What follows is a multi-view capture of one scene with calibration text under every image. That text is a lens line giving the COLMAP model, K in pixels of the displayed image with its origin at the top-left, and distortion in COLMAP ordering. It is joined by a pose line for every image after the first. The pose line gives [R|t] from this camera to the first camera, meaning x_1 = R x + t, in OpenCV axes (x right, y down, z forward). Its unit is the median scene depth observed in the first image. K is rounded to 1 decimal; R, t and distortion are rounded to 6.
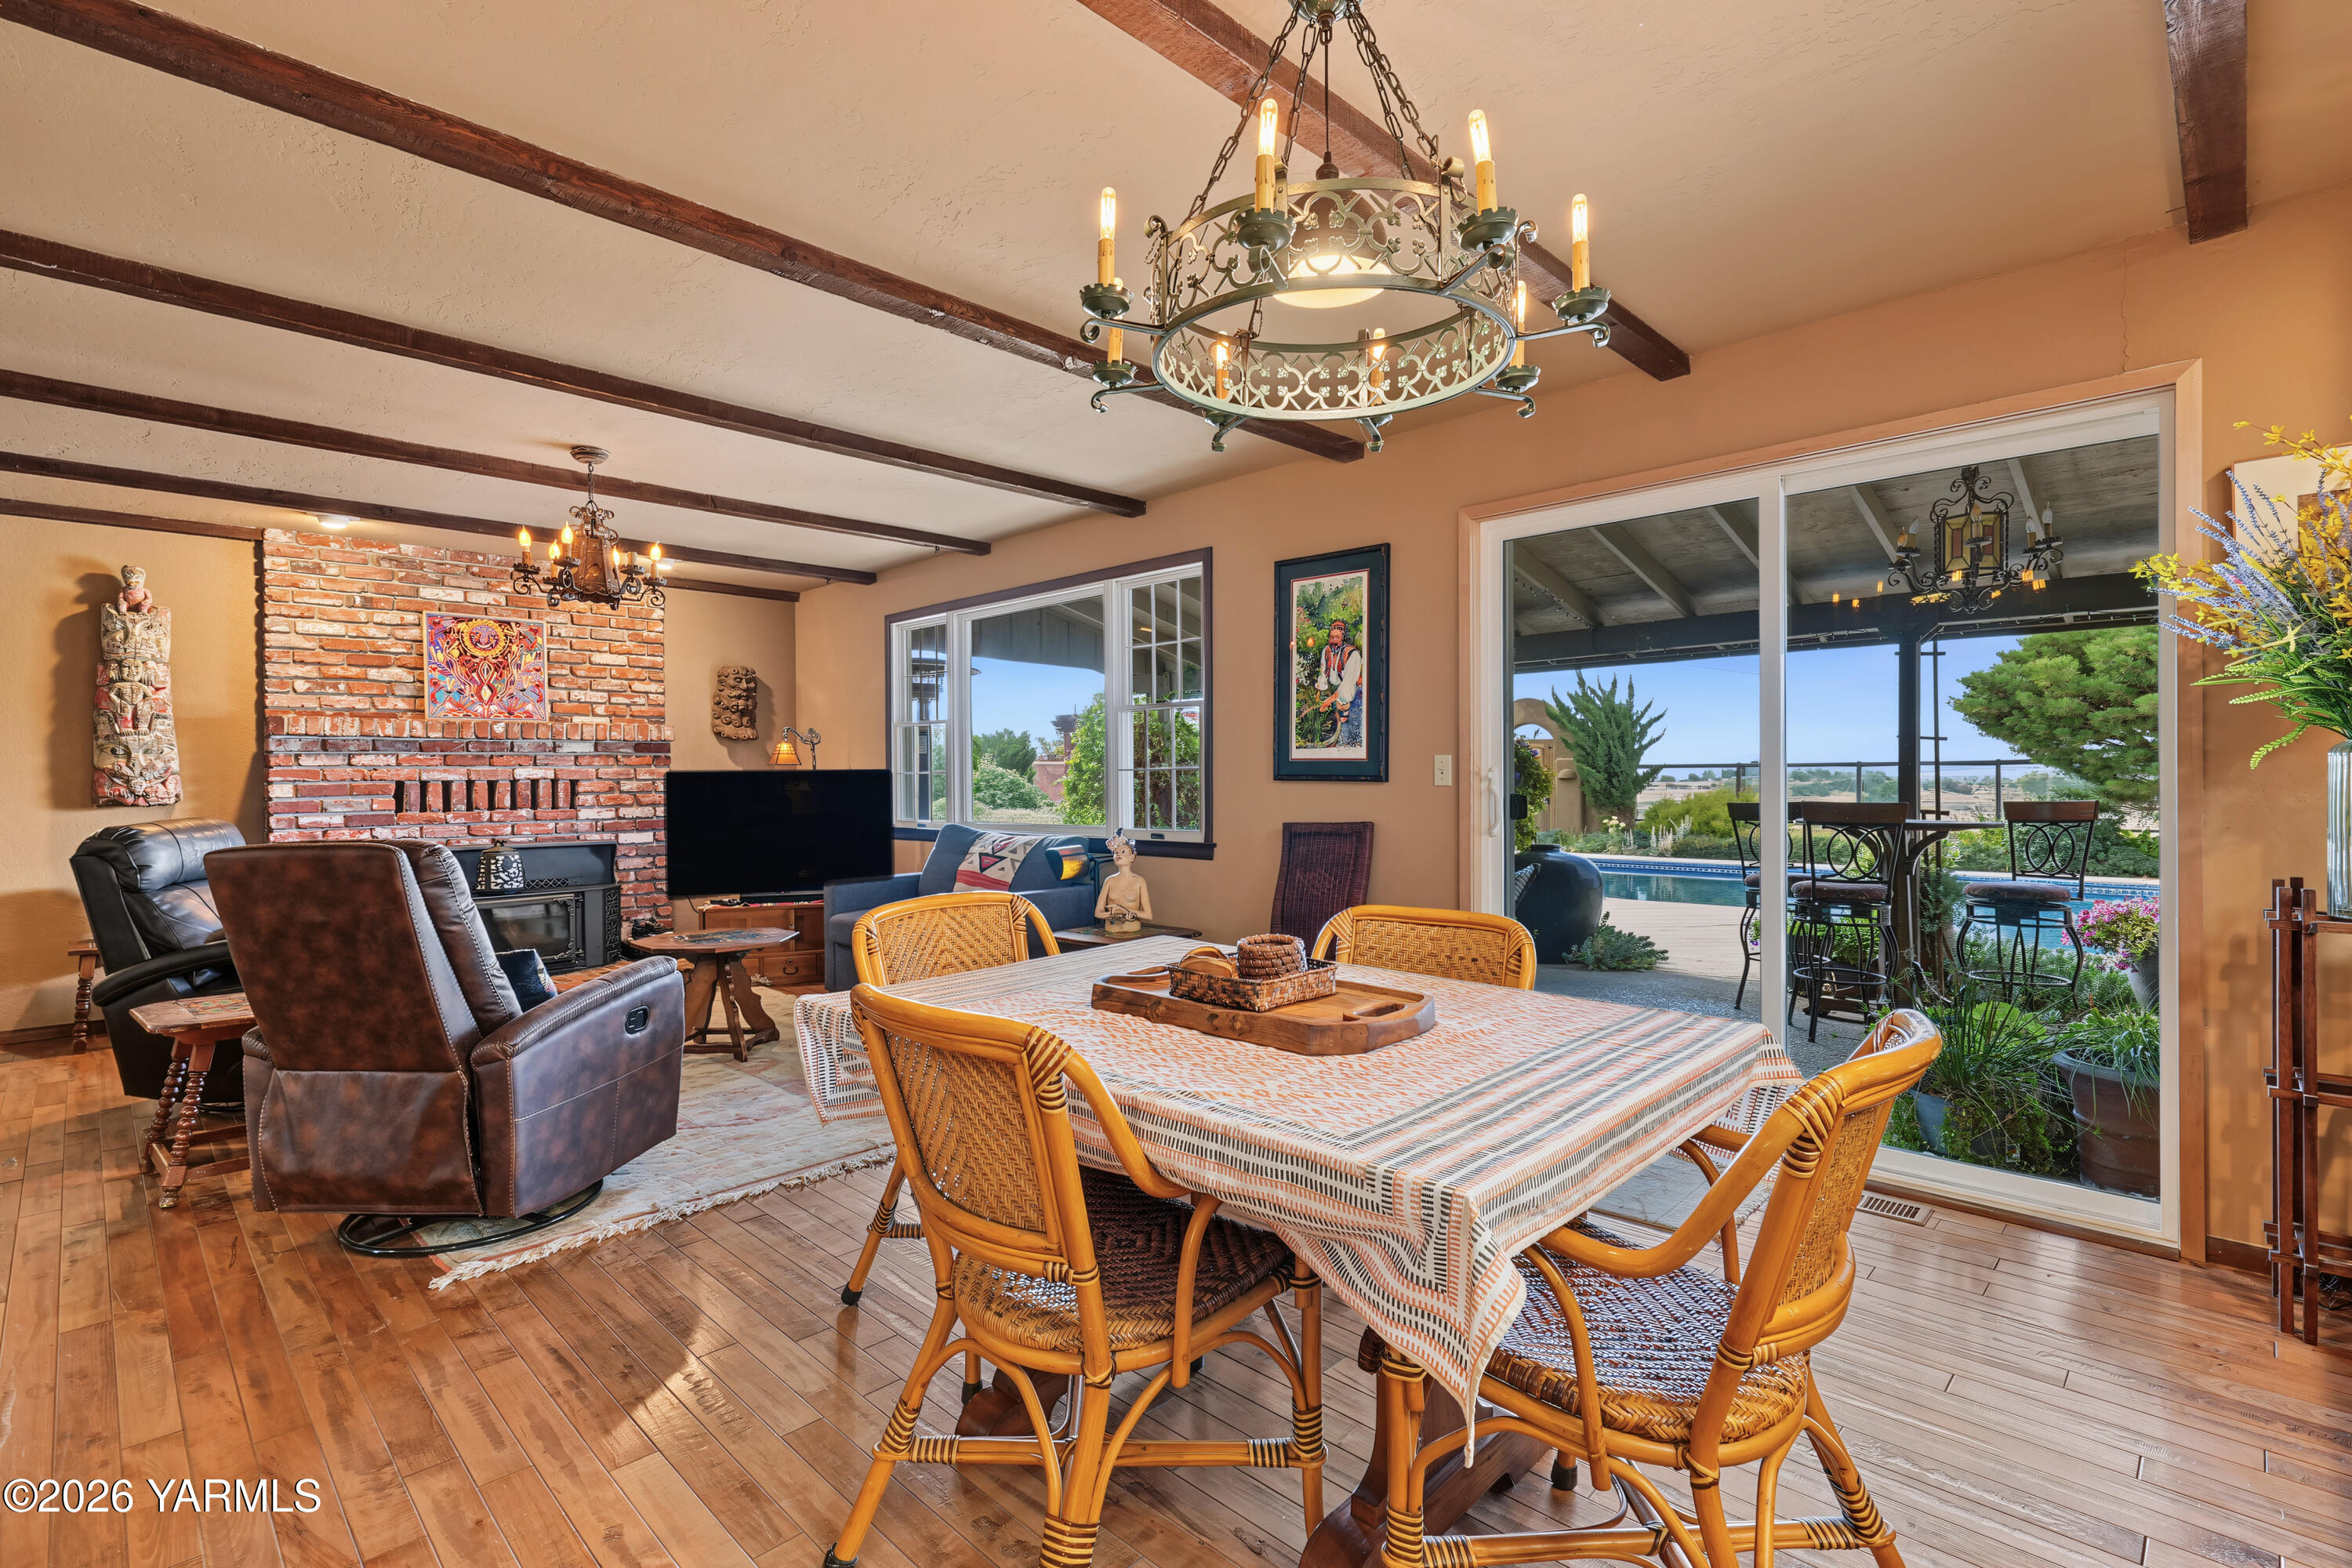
lens RADIAL K [[1078.2, 0, 1178.6], [0, 1078.2, 777.1], [0, 0, 1]] dist [0.001039, 0.000022]
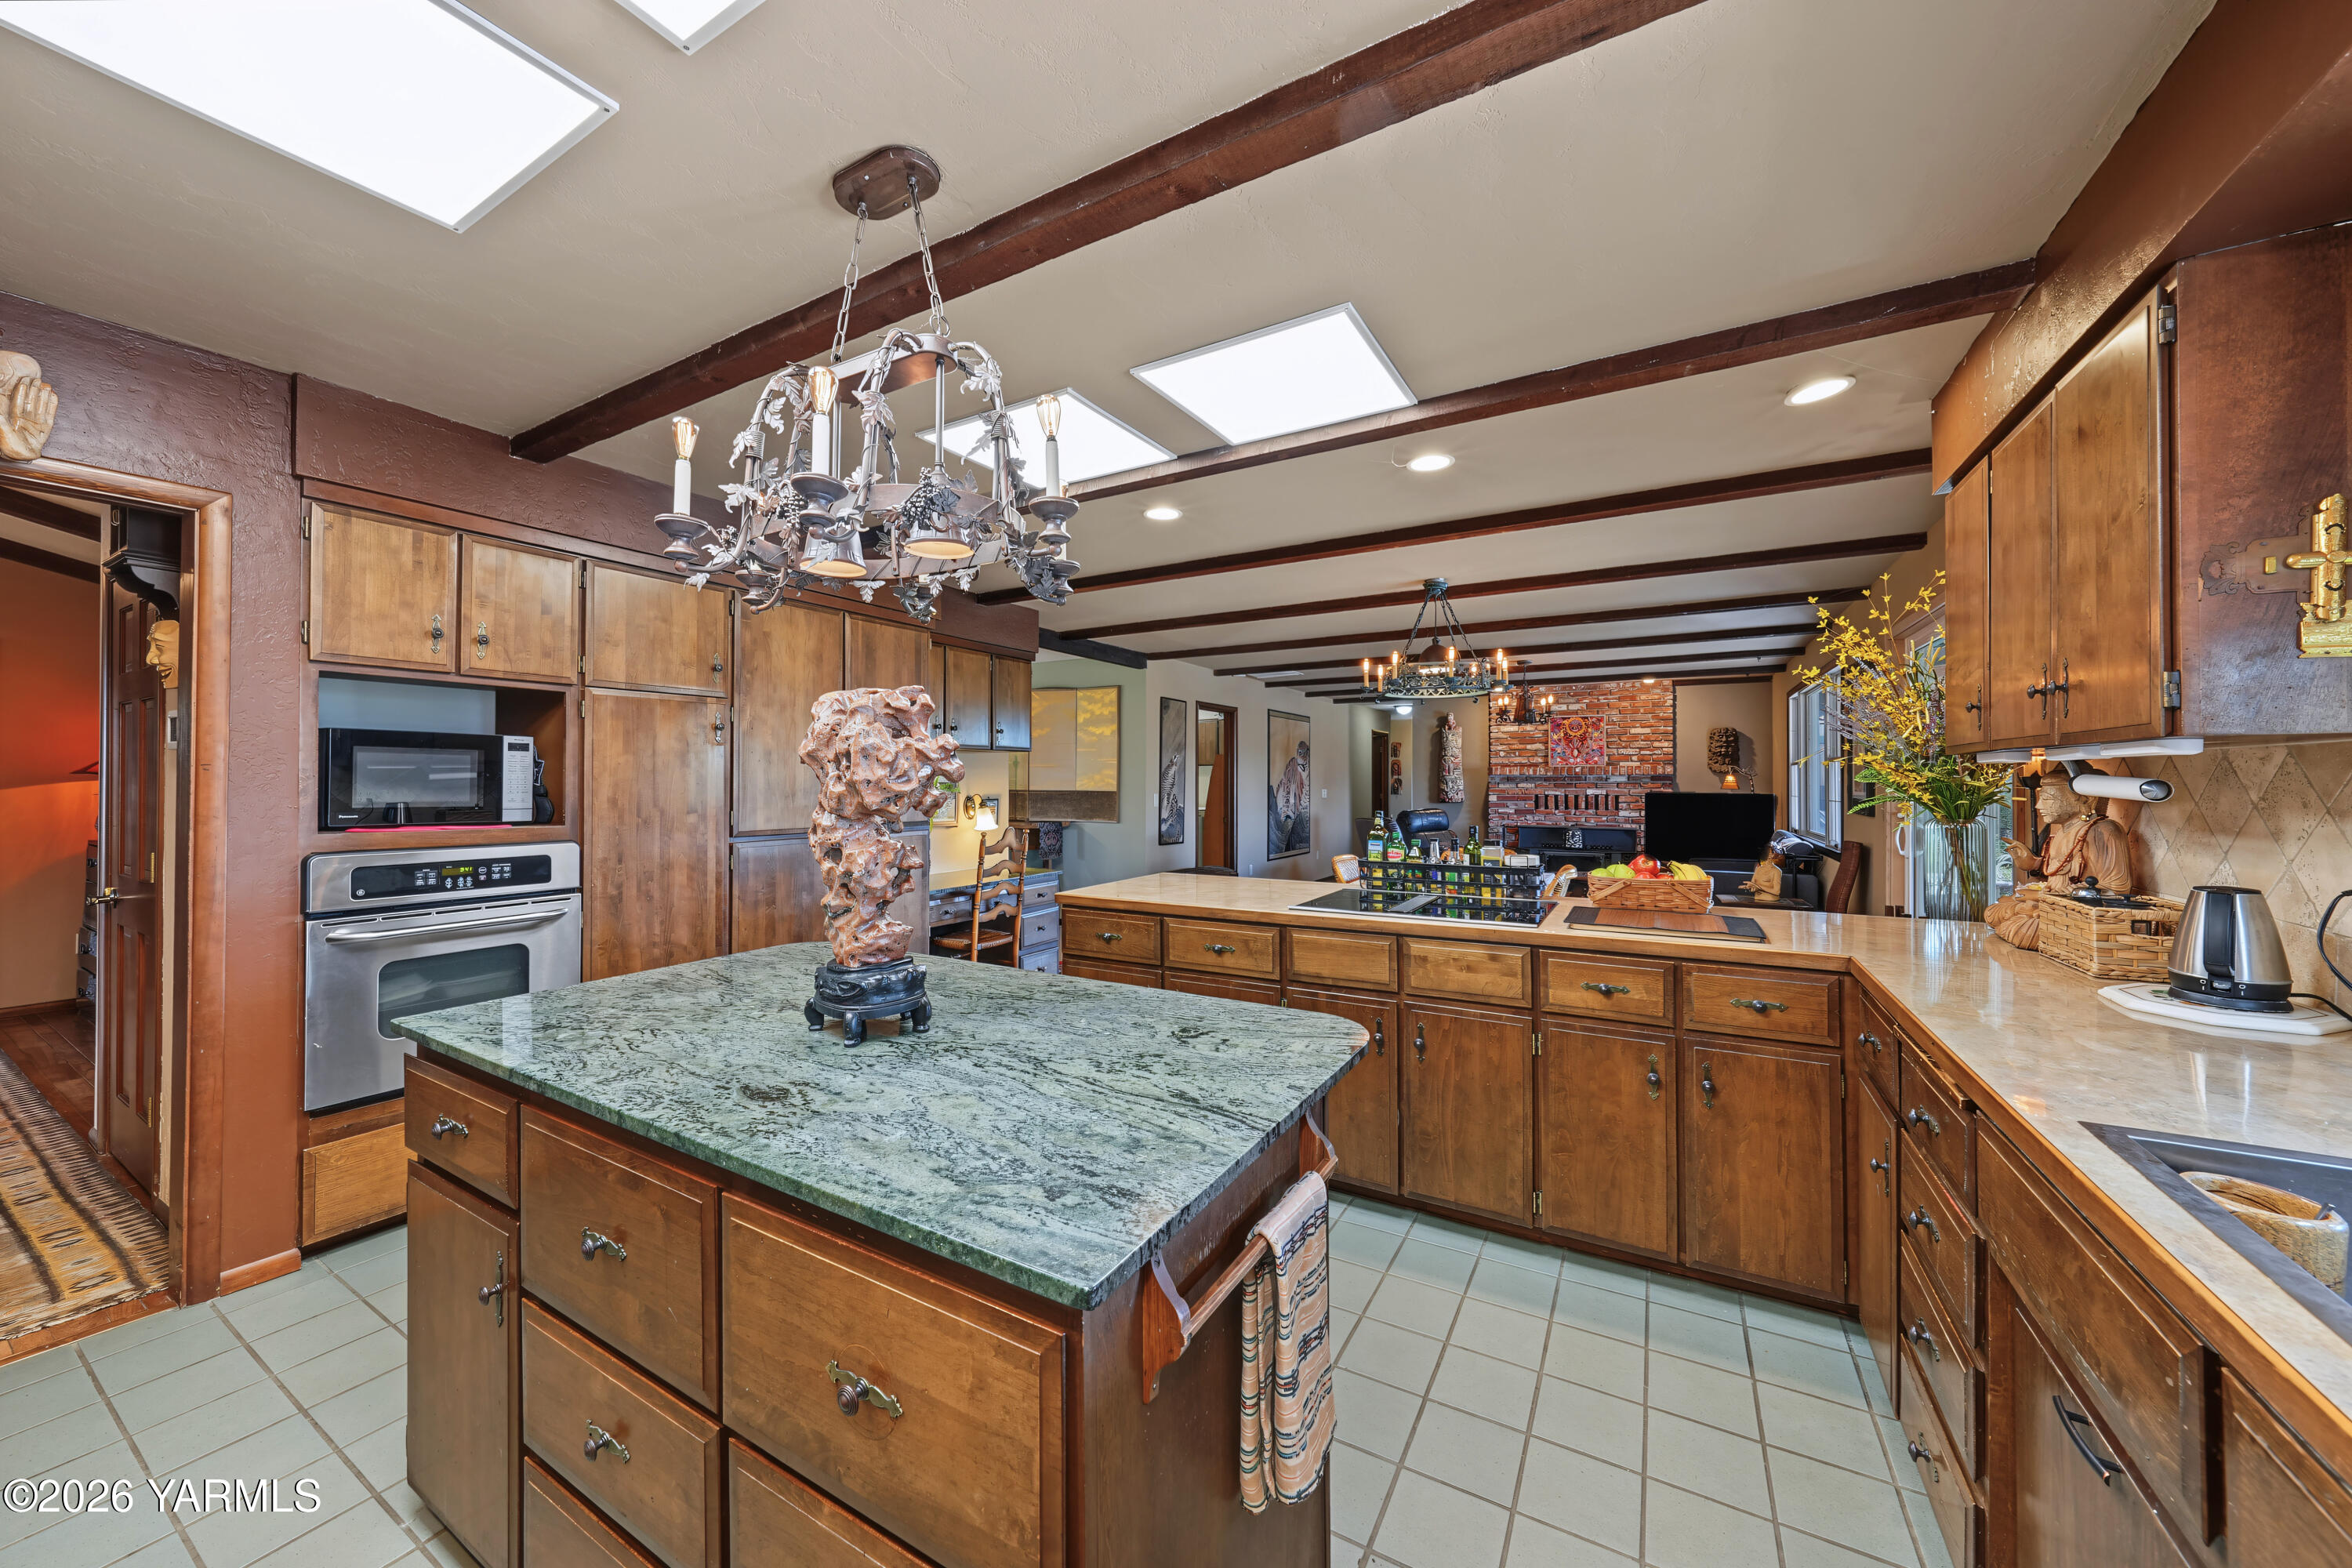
lens RADIAL K [[858.0, 0, 1169.7], [0, 858.0, 778.3], [0, 0, 1]] dist [0.000006, -0.000001]
pose [[0.235636, 0.002013, -0.971839, 0.770547], [-0.004936, 0.999987, 0.000875, -0.027078], [0.971829, 0.004591, 0.235643, -0.139466]]
